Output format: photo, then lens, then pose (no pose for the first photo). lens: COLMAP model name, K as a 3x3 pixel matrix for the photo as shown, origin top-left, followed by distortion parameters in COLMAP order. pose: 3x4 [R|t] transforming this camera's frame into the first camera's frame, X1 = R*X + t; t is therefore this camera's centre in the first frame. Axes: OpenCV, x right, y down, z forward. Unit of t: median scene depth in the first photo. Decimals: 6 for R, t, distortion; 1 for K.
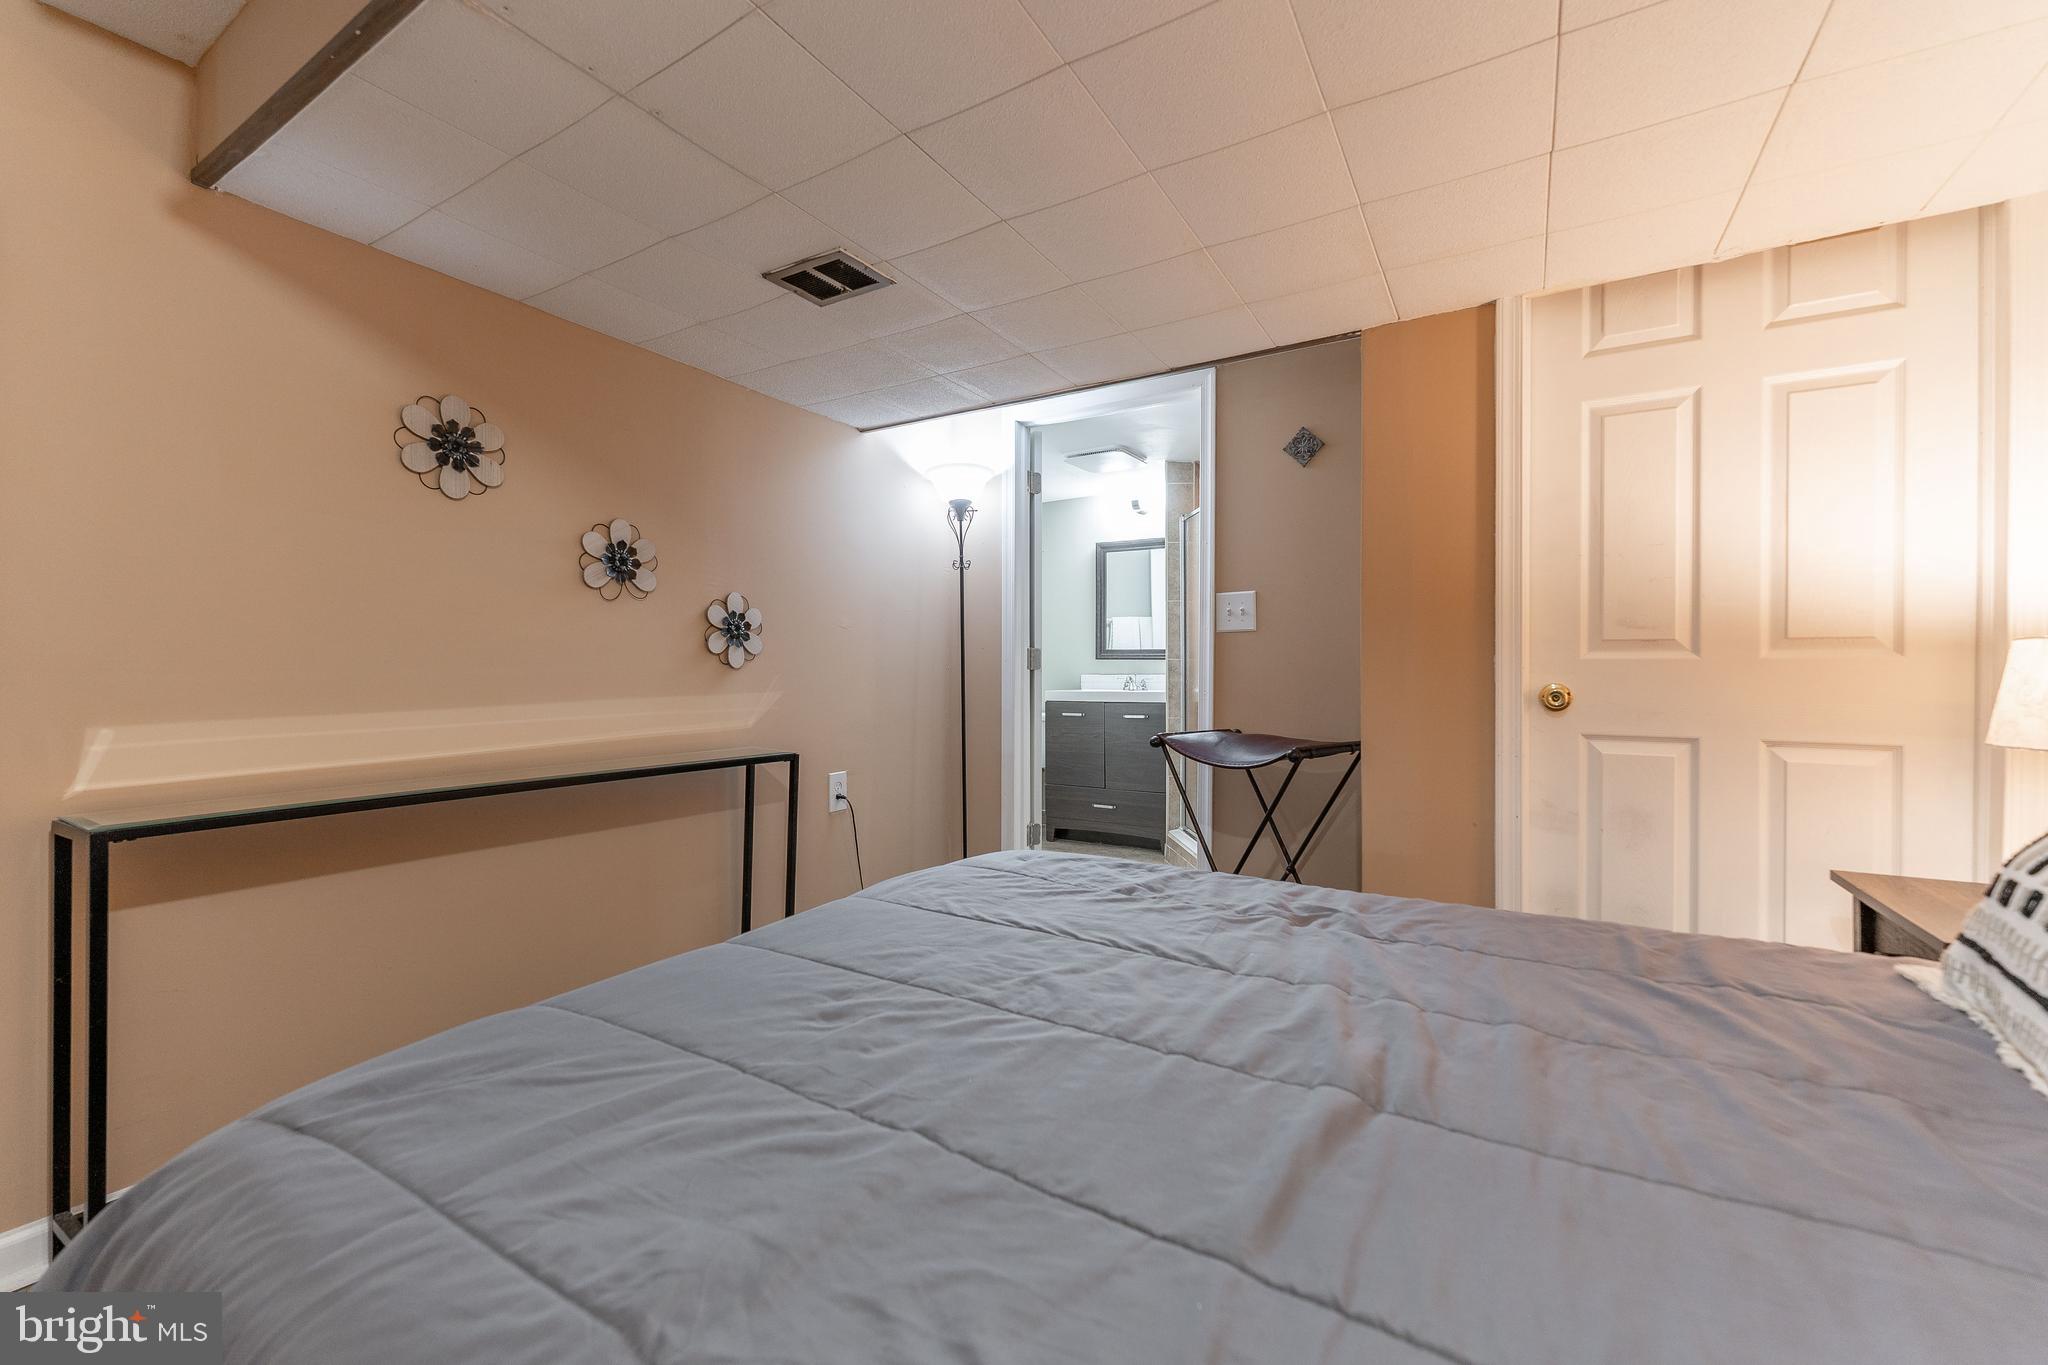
lens RADIAL K [[836.2, 0, 1024.0], [0, 836.2, 682.5], [0, 0, 1]] dist [0.000261, -0.000004]
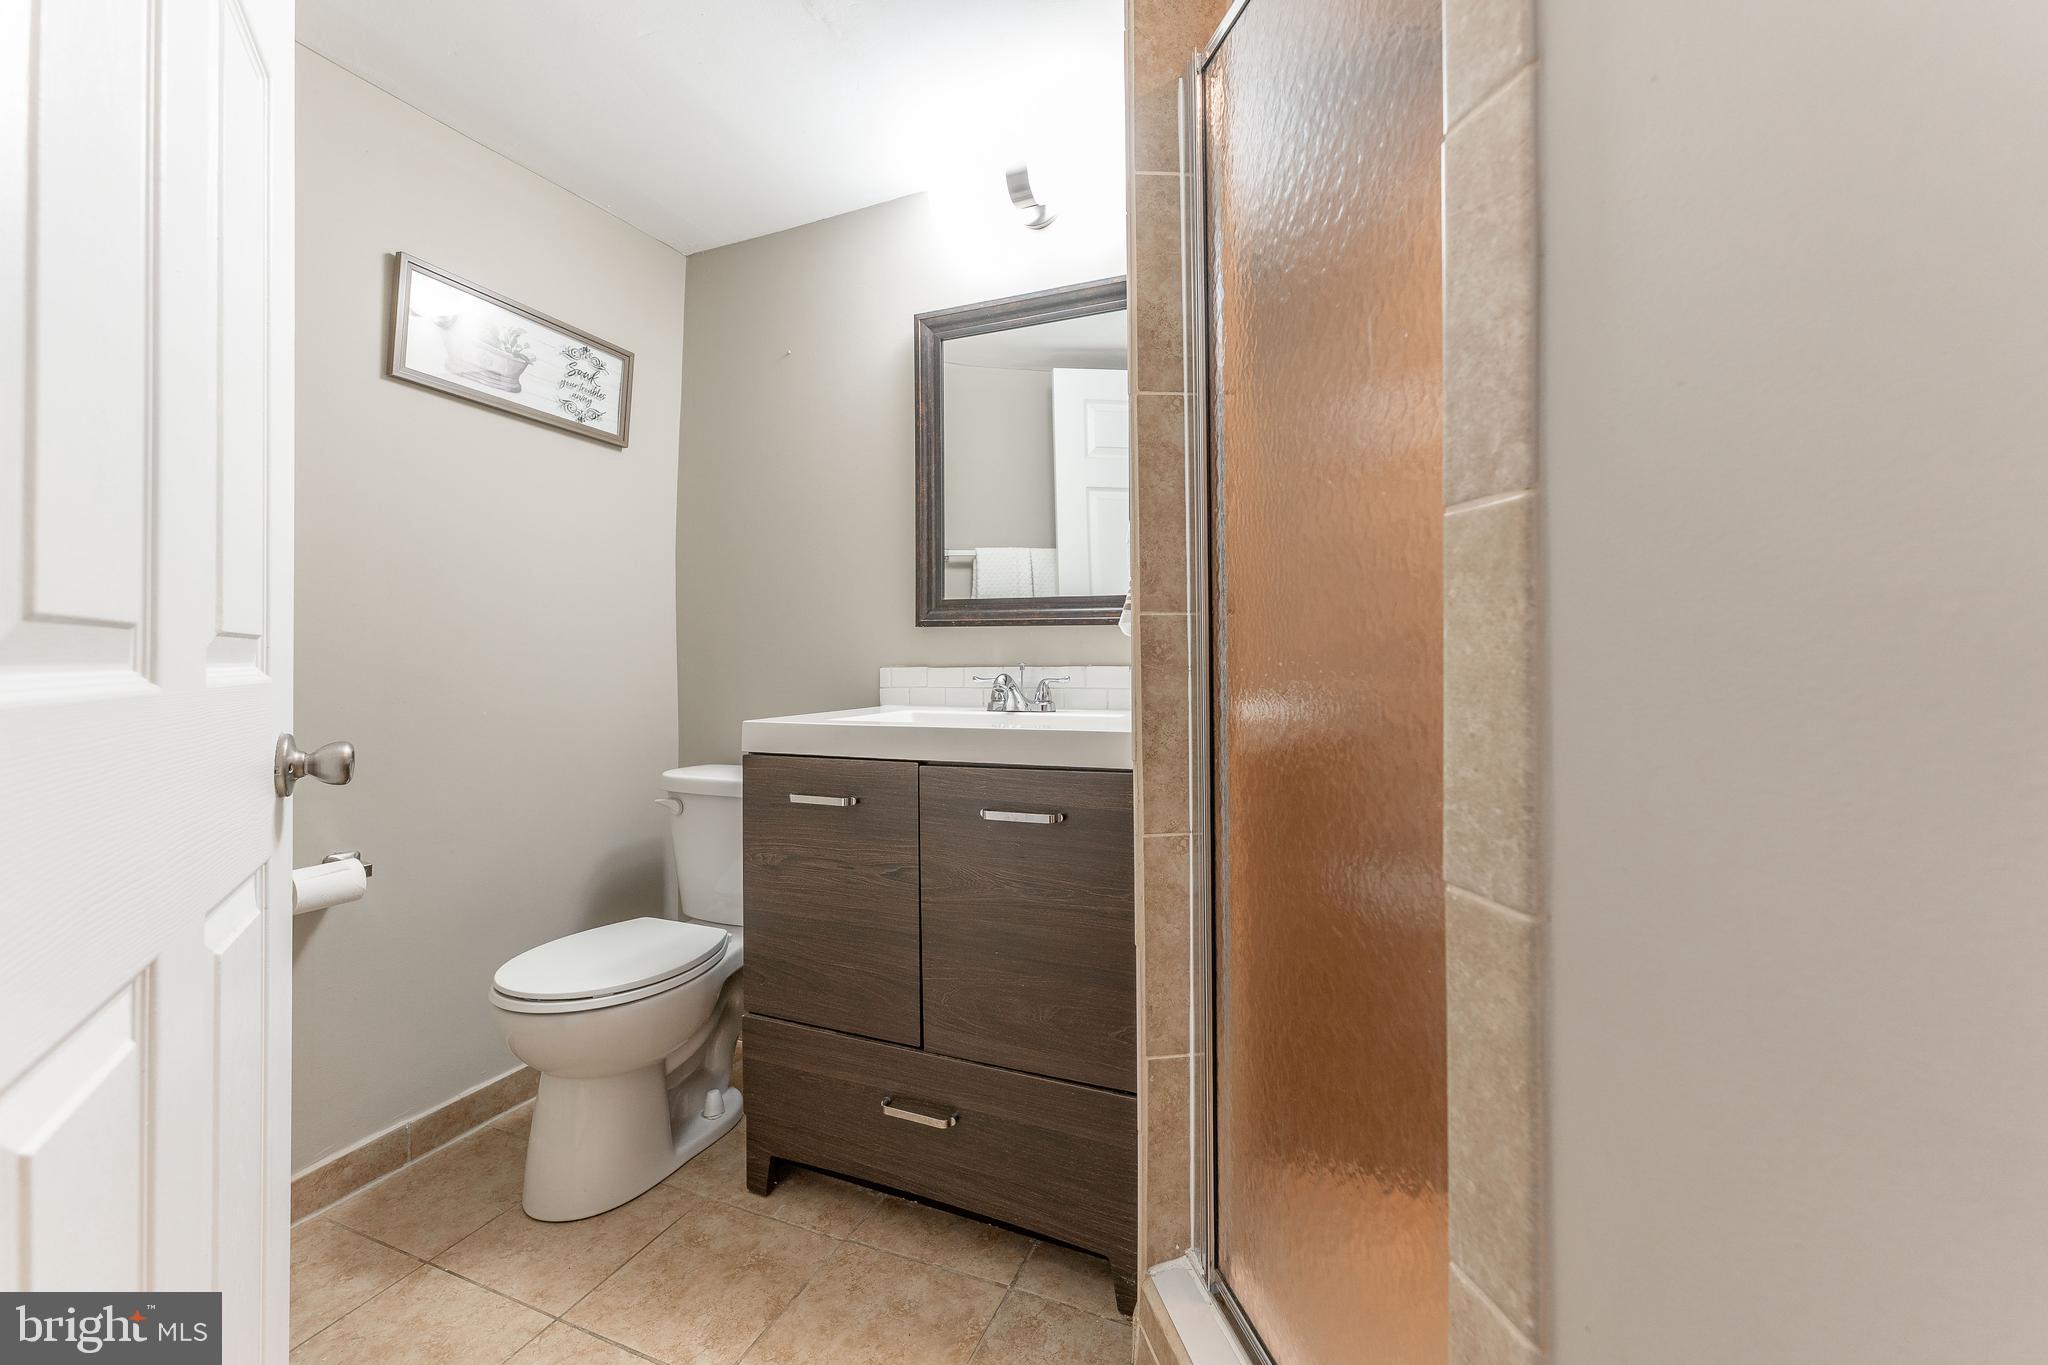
lens RADIAL K [[836.2, 0, 1024.0], [0, 836.2, 682.5], [0, 0, 1]] dist [0.000261, -0.000004]
pose [[0.991163, -0.006424, 0.132491, 0.088990], [0.004764, 0.999906, 0.012846, -0.007643], [-0.132561, -0.012101, 0.991101, 0.660857]]
